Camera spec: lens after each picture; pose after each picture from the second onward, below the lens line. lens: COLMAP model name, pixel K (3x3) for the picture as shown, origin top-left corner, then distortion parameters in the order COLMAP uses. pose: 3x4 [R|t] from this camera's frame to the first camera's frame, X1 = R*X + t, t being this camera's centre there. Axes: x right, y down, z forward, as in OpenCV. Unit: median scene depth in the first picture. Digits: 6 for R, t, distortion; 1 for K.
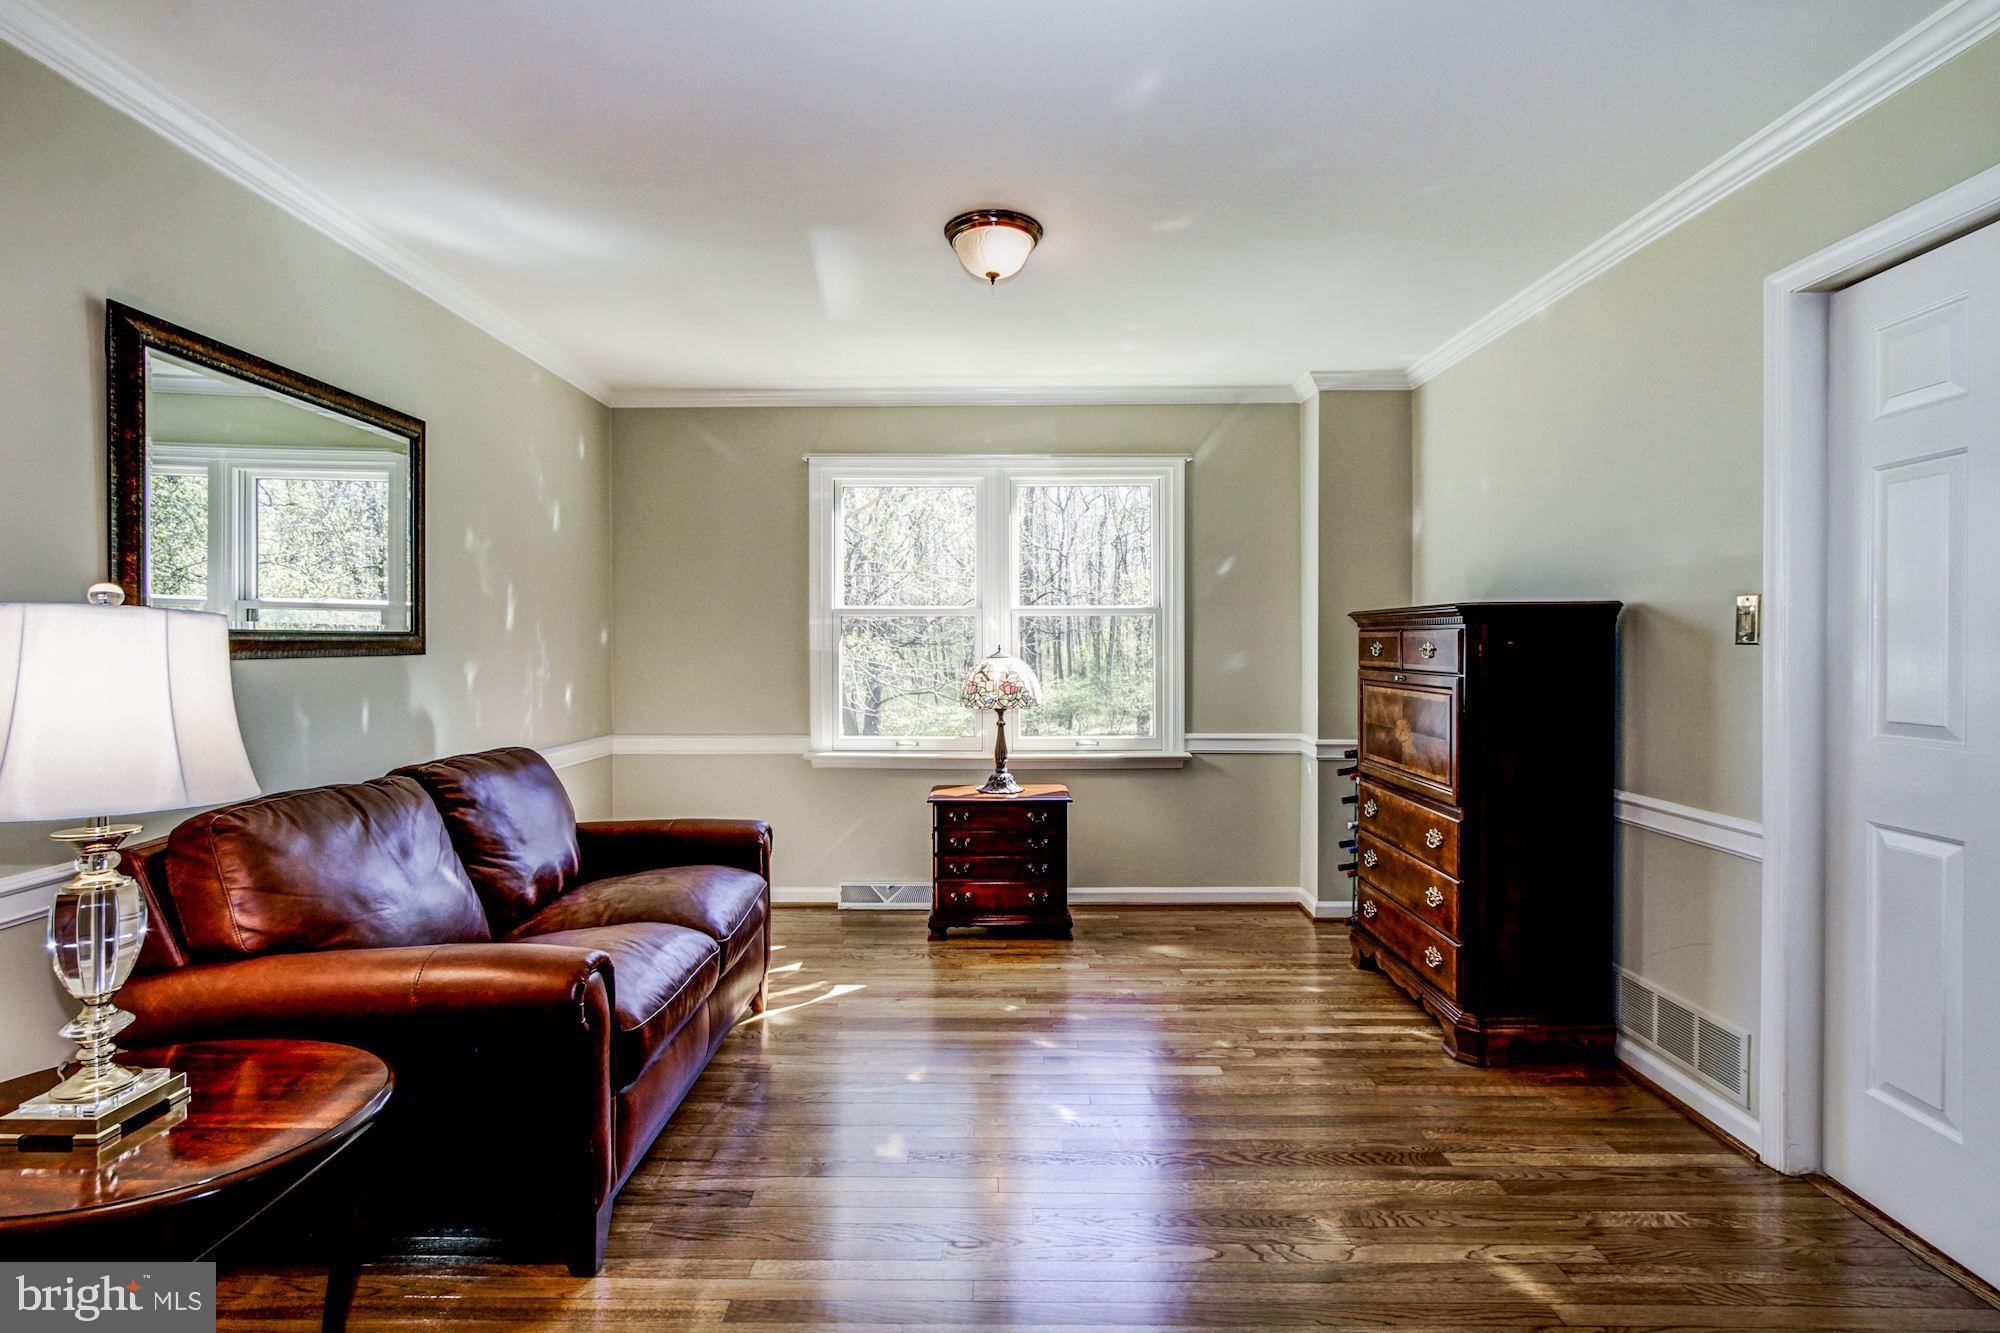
lens RADIAL K [[927.0, 0, 993.8], [0, 927.0, 651.7], [0, 0, 1]] dist [-0.011426, 0.003808]
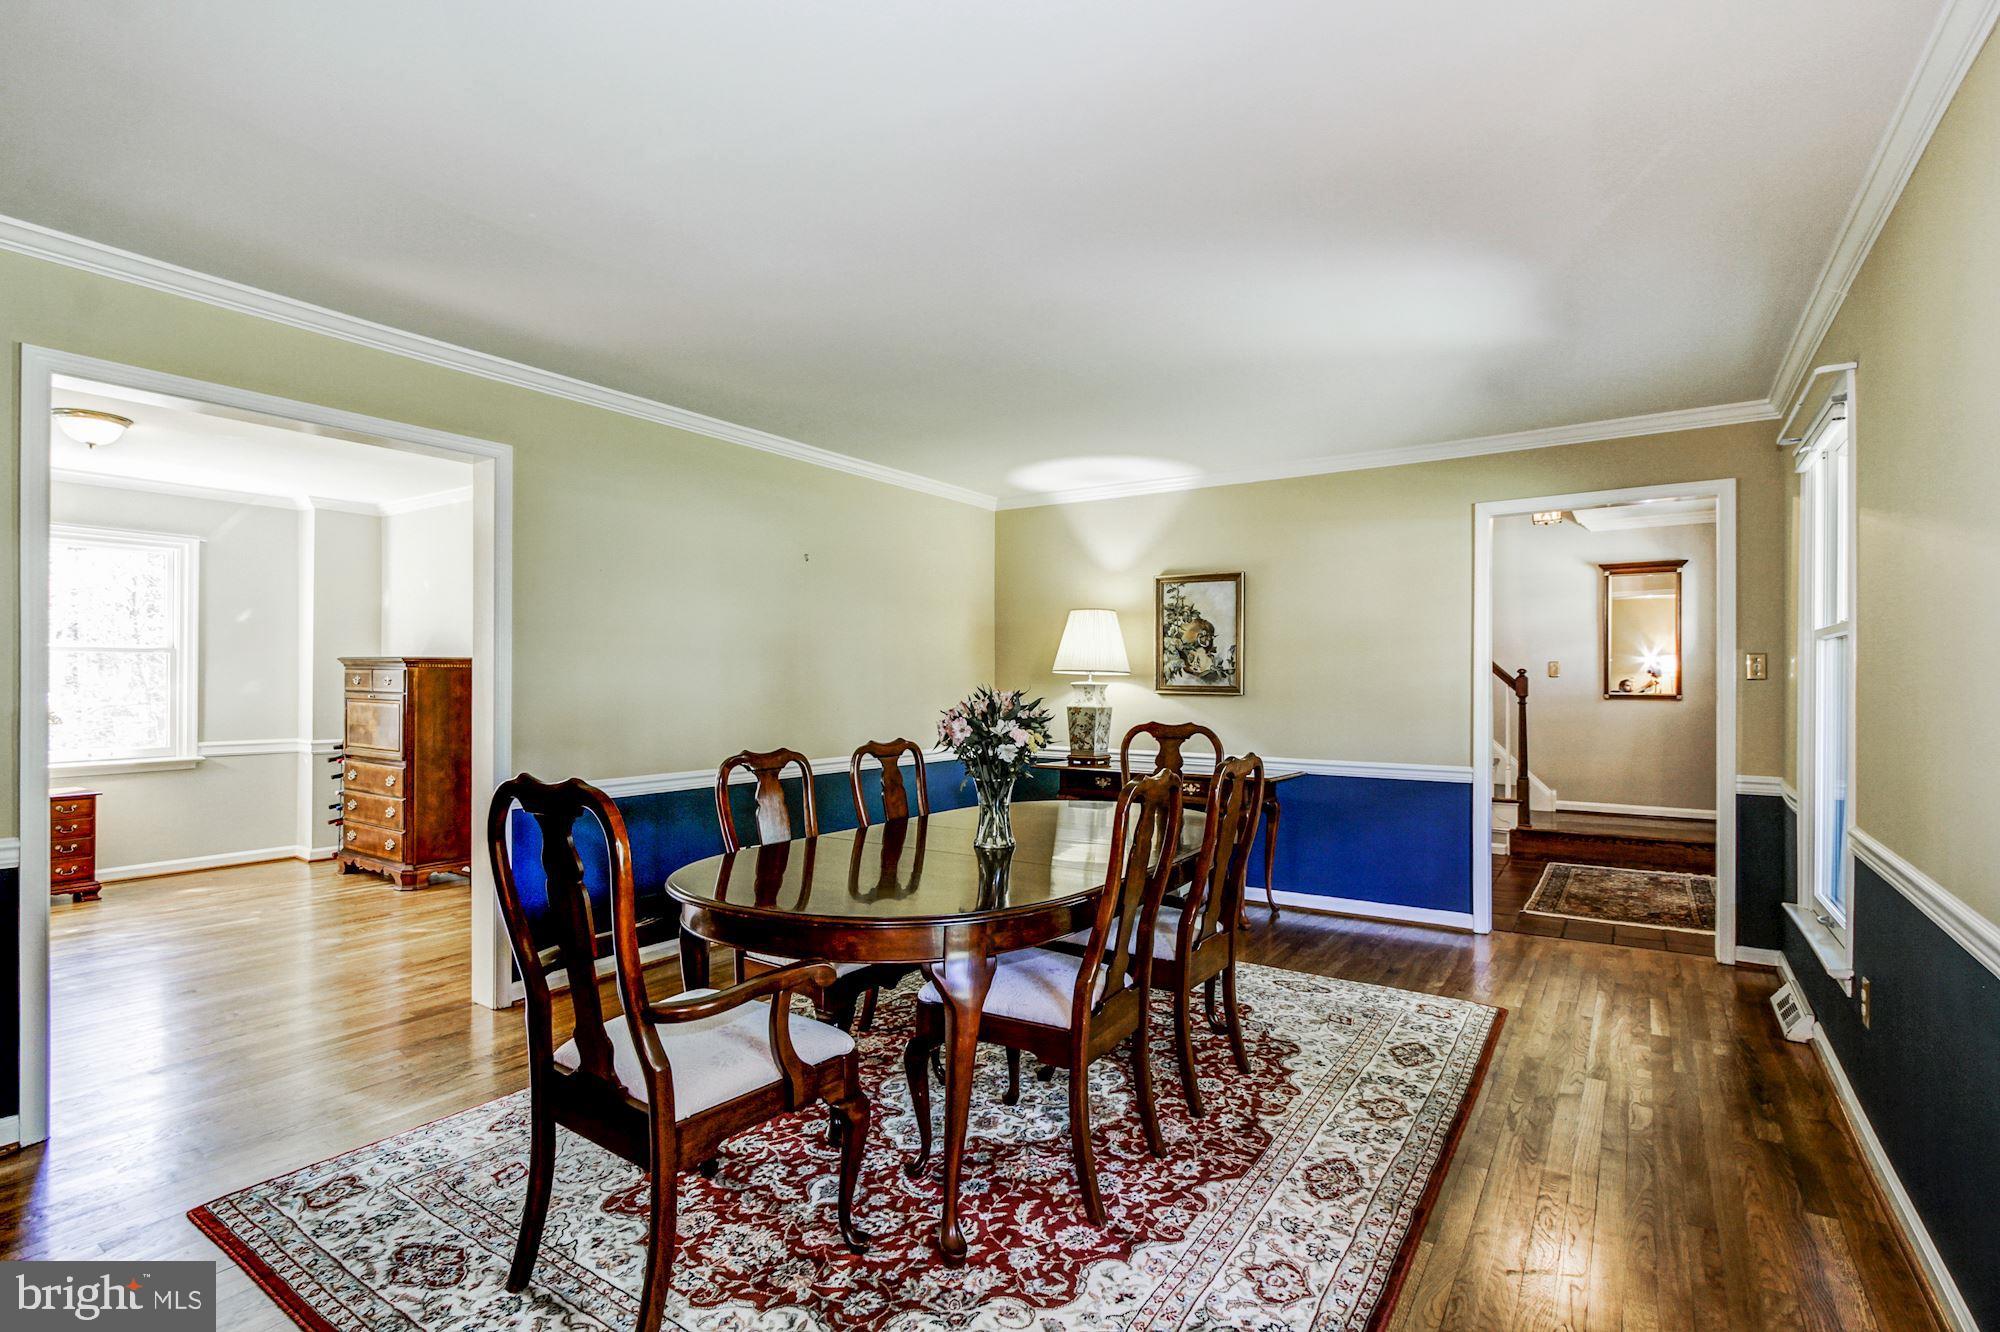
lens RADIAL K [[927.0, 0, 992.9], [0, 927.0, 675.2], [0, 0, 1]] dist [-0.011426, 0.003808]
pose [[0.546940, 0.006506, 0.837147, -0.362725], [0.002203, 0.999955, -0.009211, 0.007248], [-0.837169, 0.006882, 0.546901, -0.899503]]
